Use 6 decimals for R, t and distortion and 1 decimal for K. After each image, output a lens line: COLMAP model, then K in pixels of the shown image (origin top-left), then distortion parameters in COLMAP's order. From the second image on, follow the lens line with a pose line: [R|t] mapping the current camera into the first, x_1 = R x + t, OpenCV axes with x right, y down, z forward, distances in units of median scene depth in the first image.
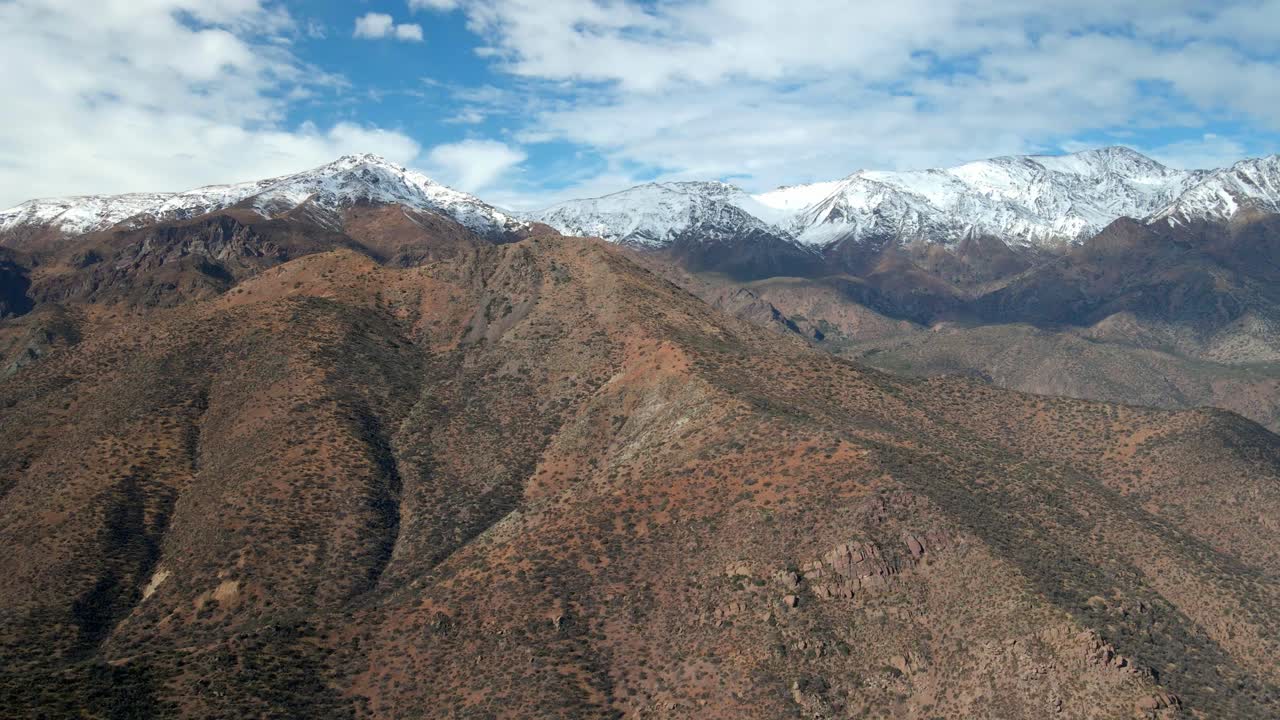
lens RADIAL K [[955.6, 0, 640.0], [0, 955.6, 360.0], [0, 0, 1]] dist [-0.009376, 0.048923]
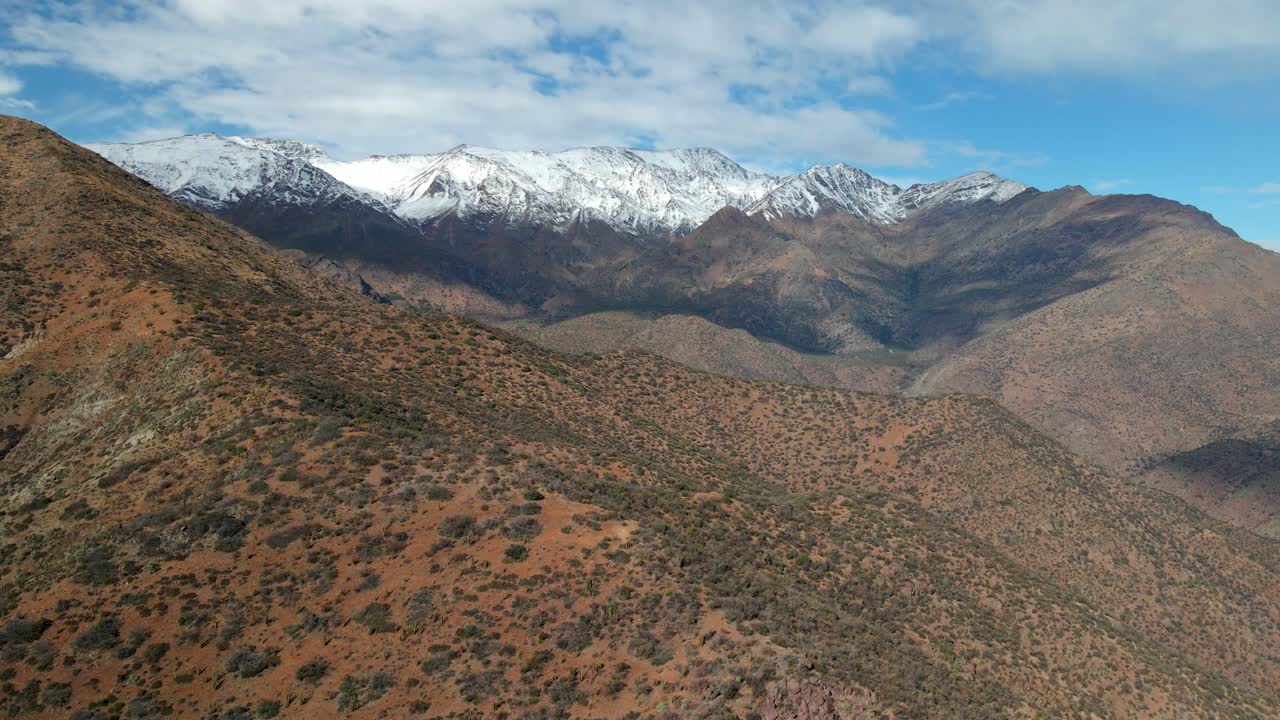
lens RADIAL K [[955.6, 0, 640.0], [0, 955.6, 360.0], [0, 0, 1]] dist [-0.009376, 0.048923]
pose [[0.913622, 0.002039, 0.406560, 0.053751], [-0.003677, 0.999988, 0.003250, 0.018299], [-0.406548, -0.004464, 0.913618, 0.353956]]
